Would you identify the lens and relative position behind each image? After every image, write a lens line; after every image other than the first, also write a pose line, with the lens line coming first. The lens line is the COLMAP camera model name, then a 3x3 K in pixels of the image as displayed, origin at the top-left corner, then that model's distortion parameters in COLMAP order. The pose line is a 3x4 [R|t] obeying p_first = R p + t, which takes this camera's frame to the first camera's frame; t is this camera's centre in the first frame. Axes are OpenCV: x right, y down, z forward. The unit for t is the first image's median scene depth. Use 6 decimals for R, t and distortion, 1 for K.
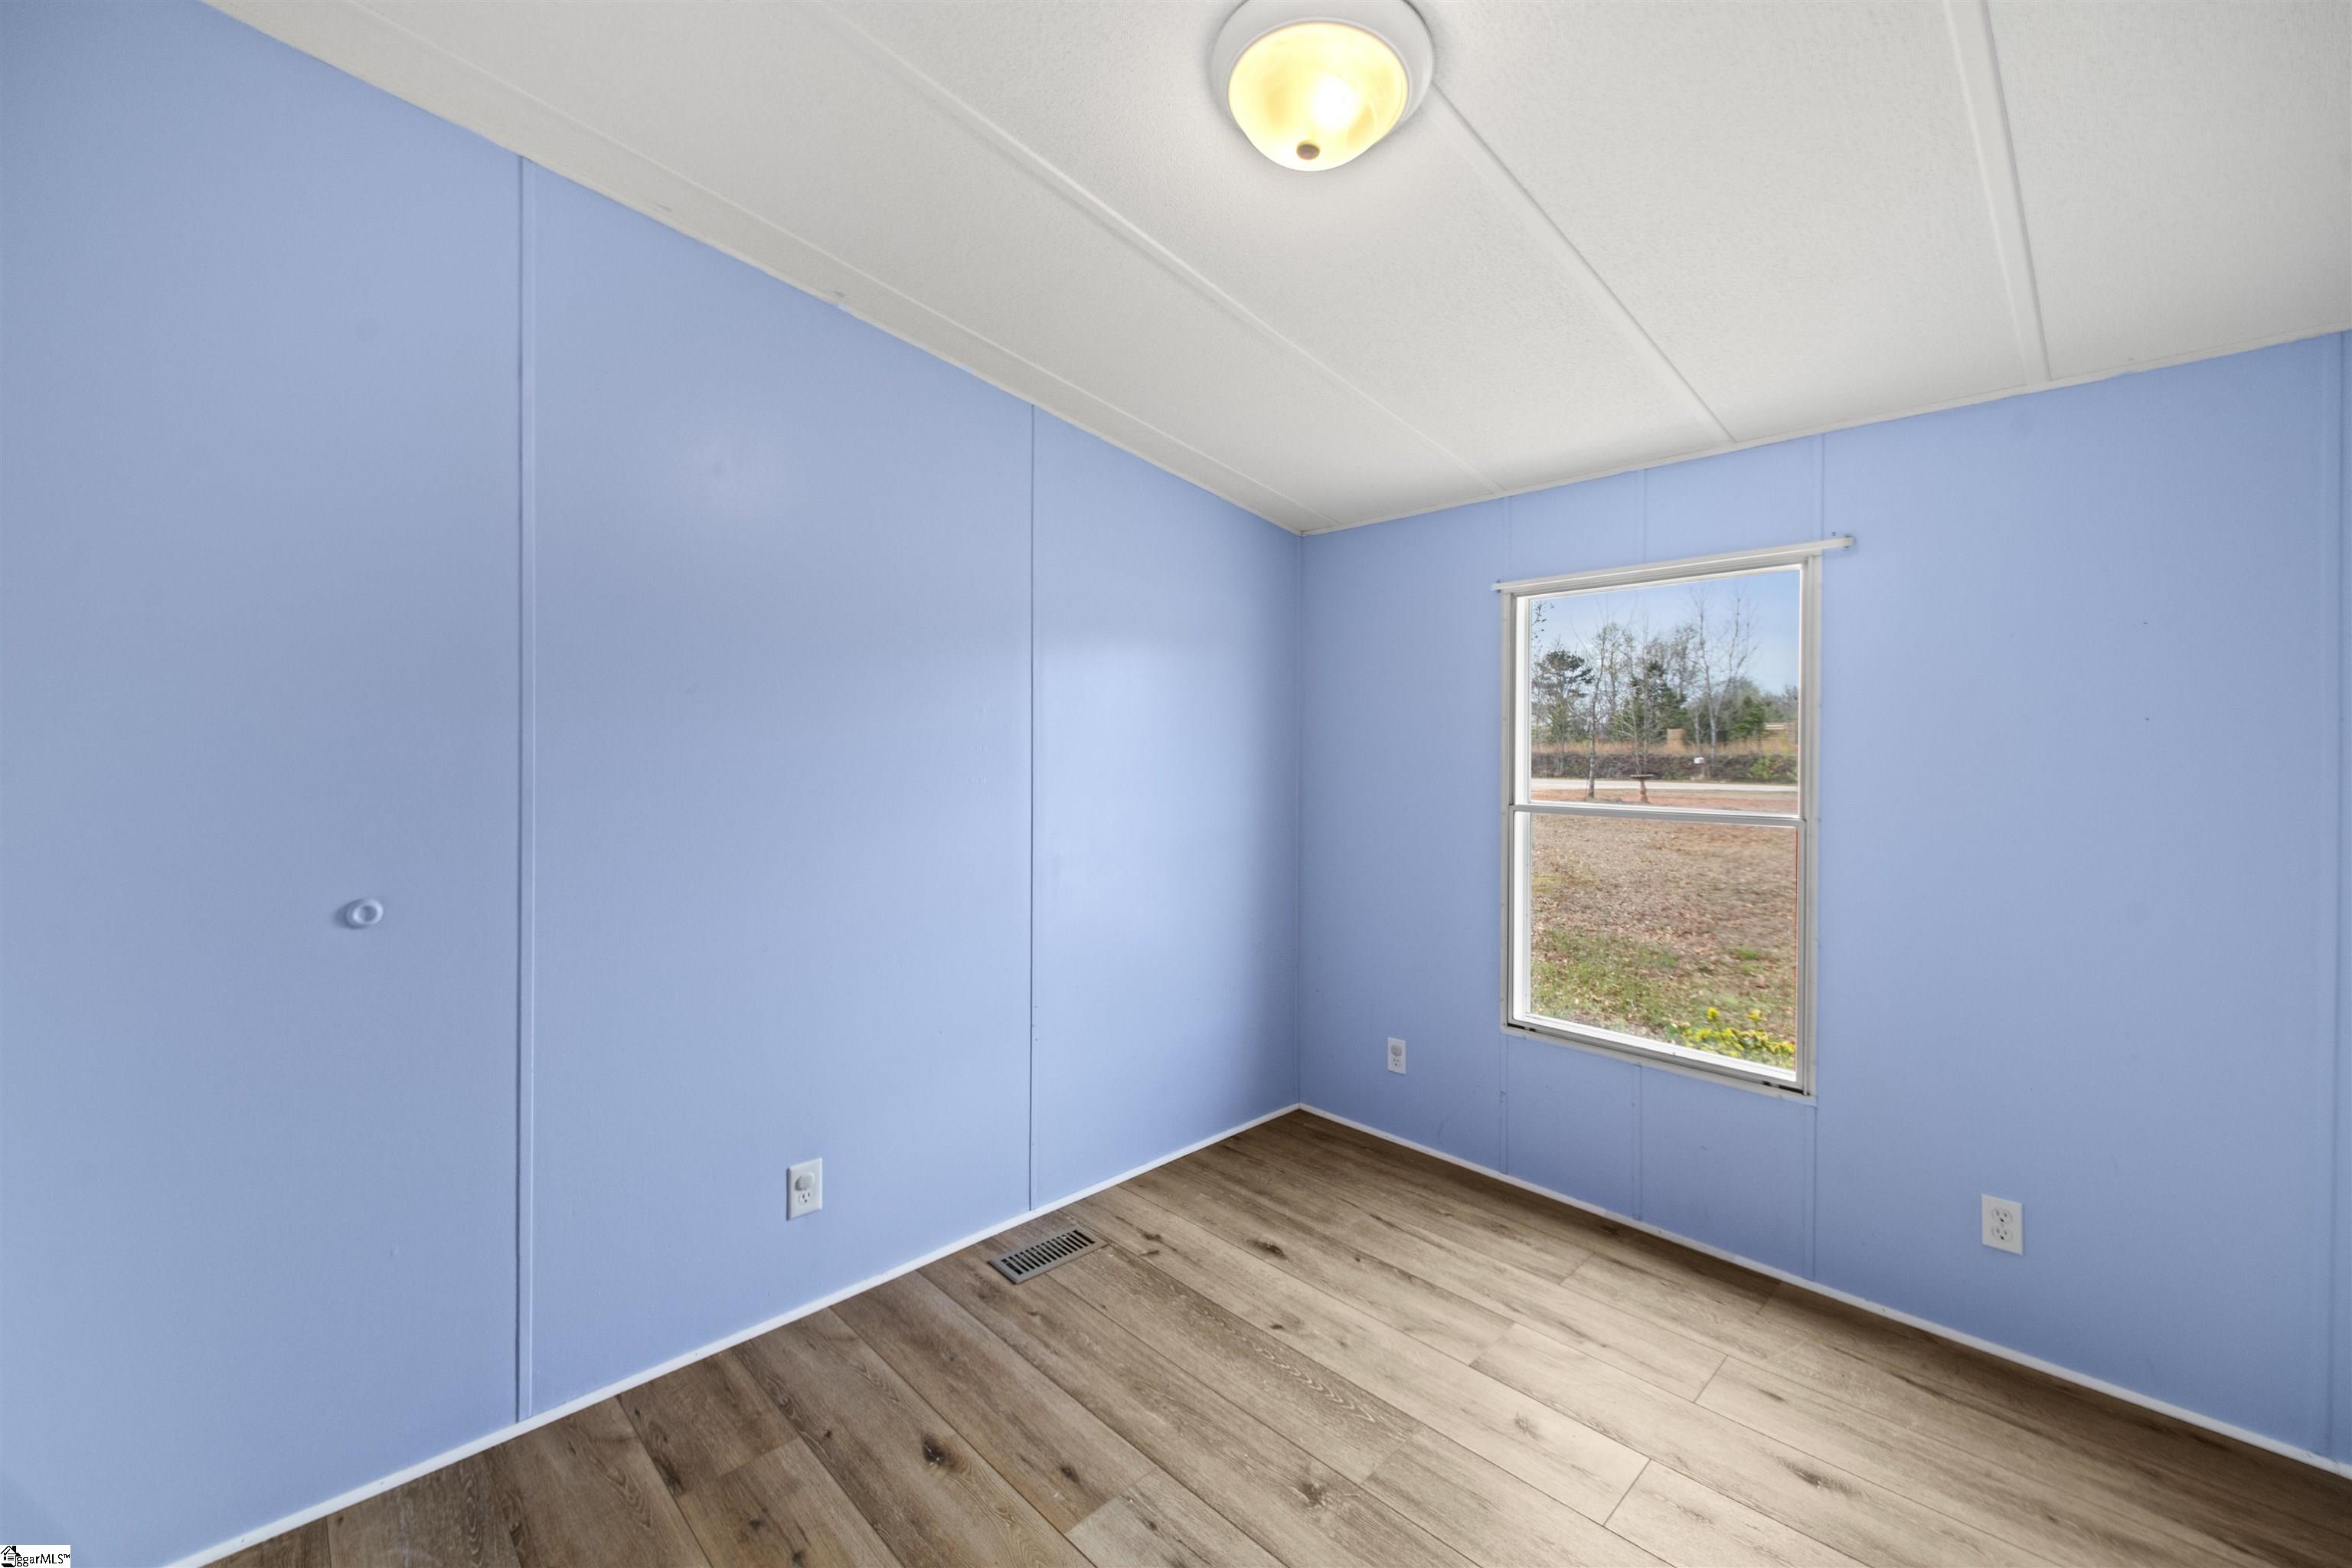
lens RADIAL K [[948.9, 0, 1097.9], [0, 948.9, 741.6], [0, 0, 1]] dist [0.001322, -0.004990]
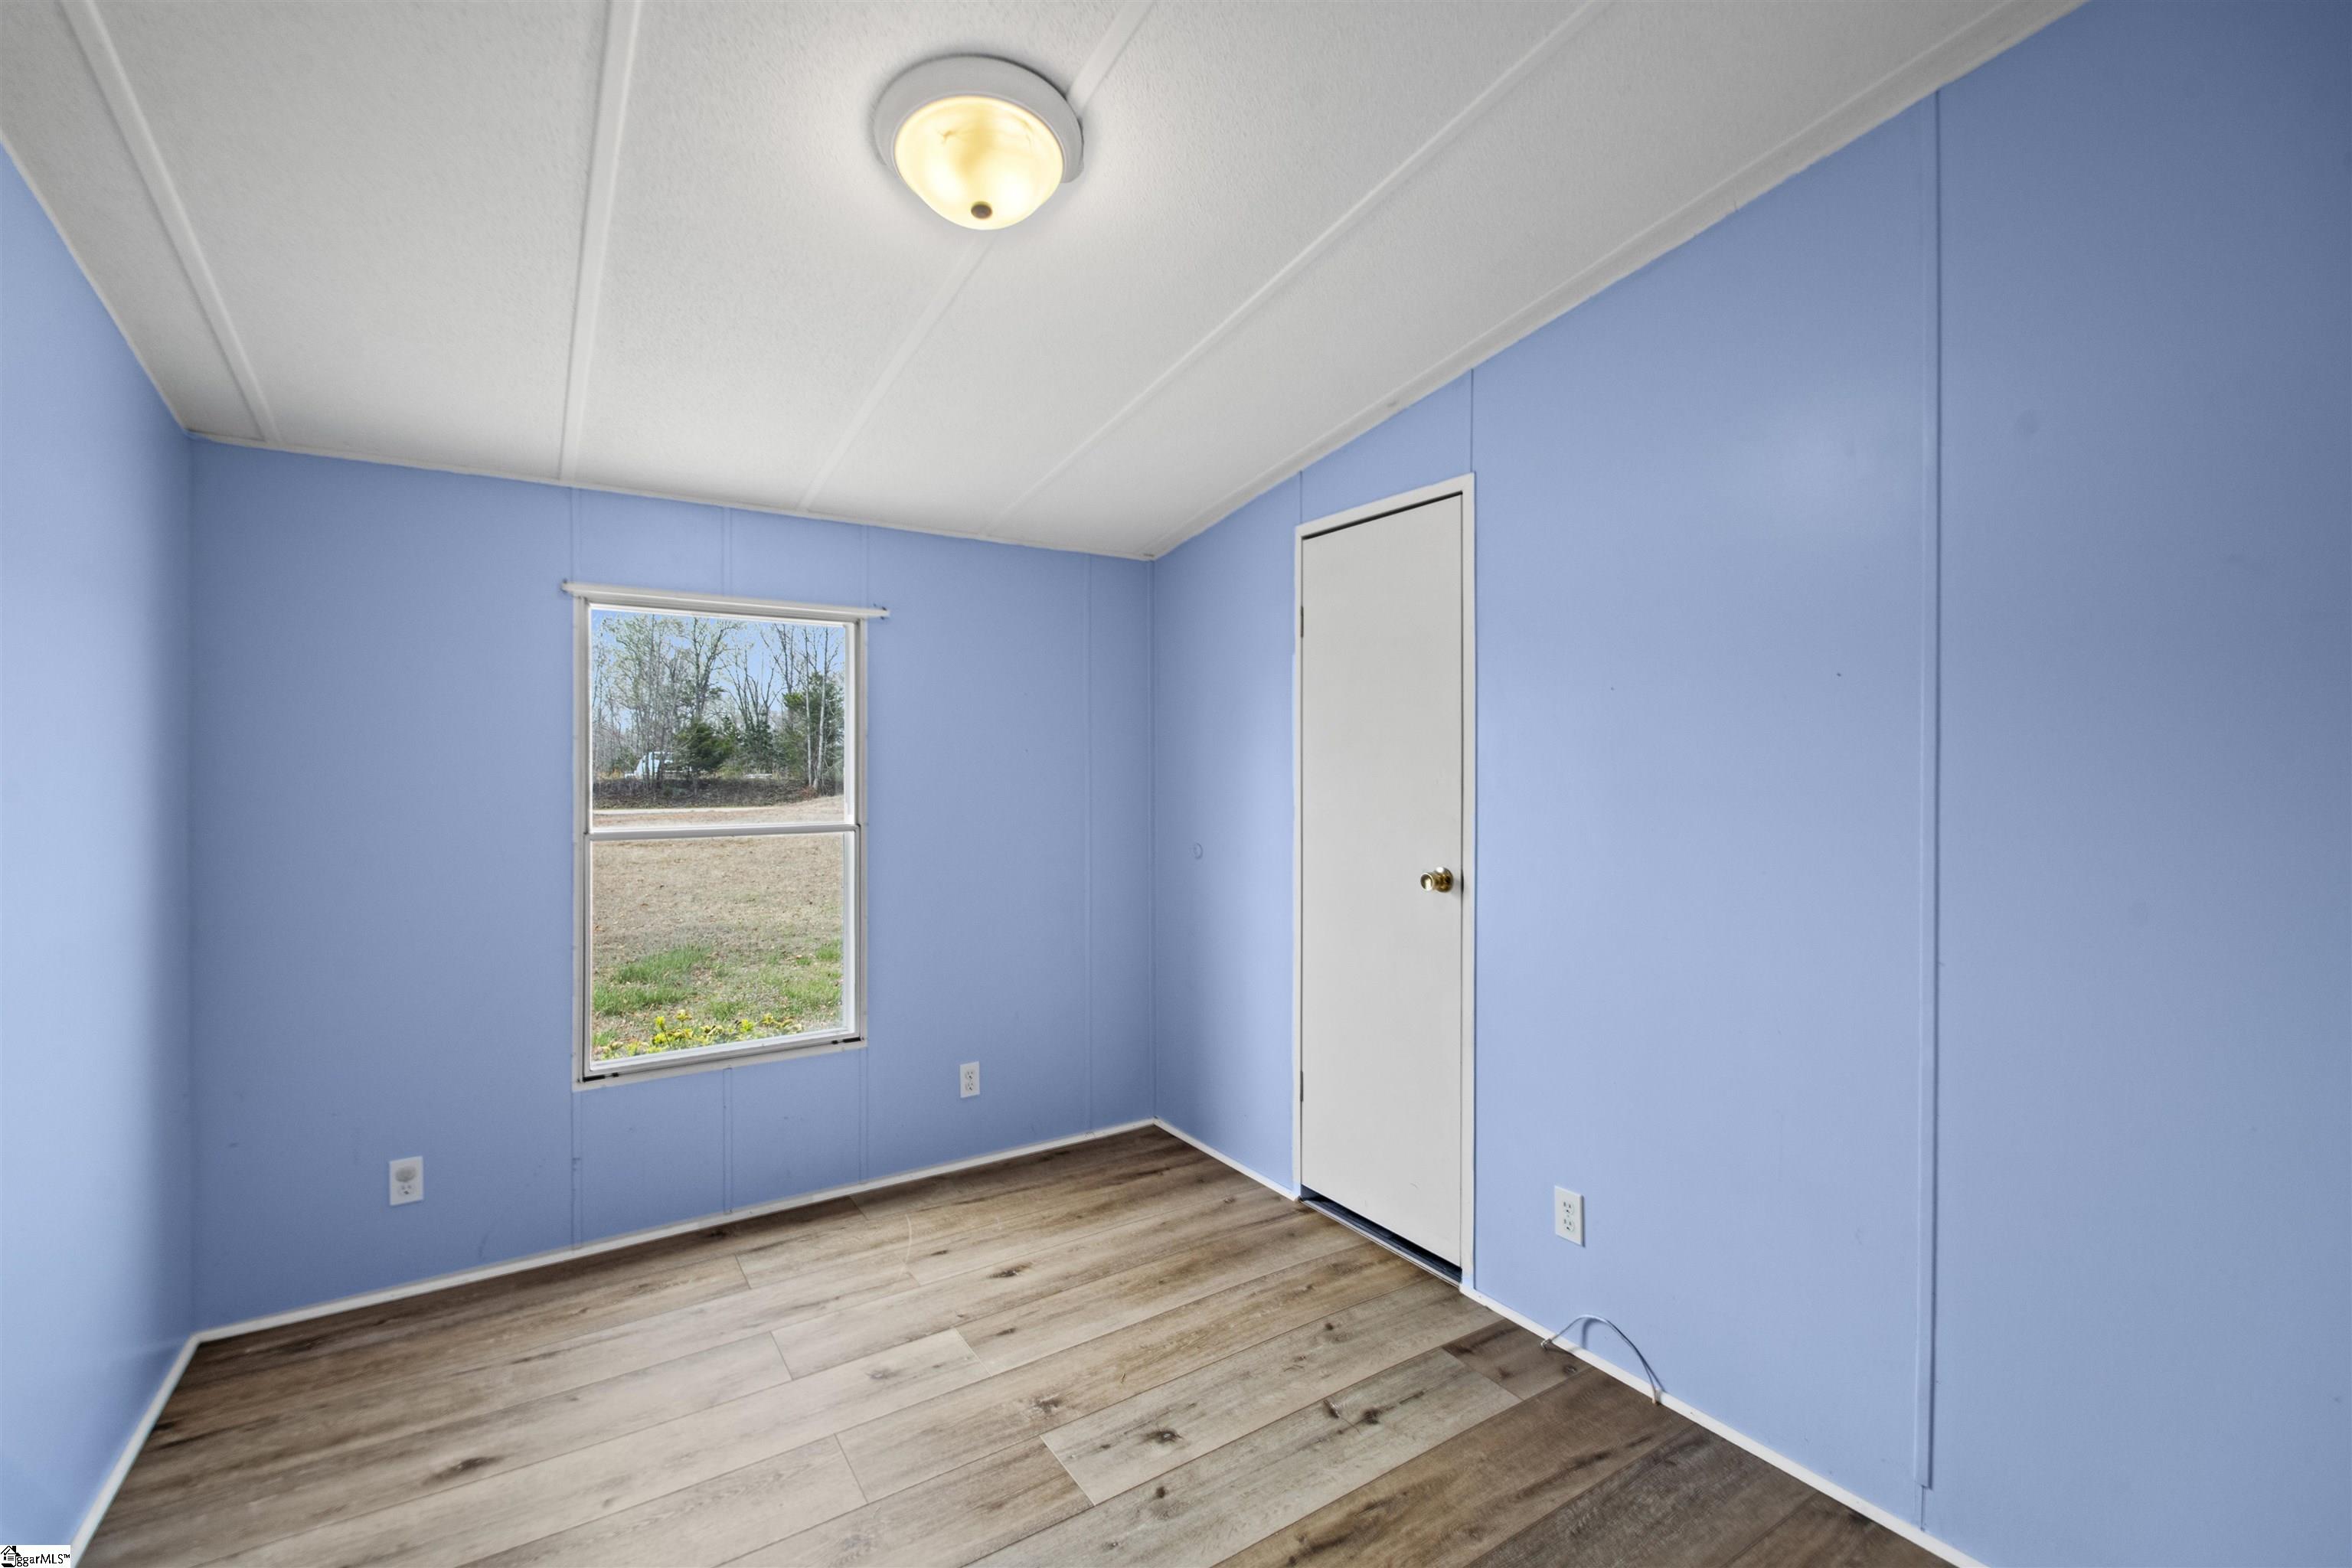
lens RADIAL K [[1005.1, 0, 1176.0], [0, 1005.1, 784.0], [0, 0, 1]] dist [0.042415, -0.020593]
pose [[0.152246, -0.017270, 0.988192, -0.491348], [-0.000127, 0.999847, 0.017493, 0.001950], [-0.988343, -0.002789, 0.152221, 0.344588]]
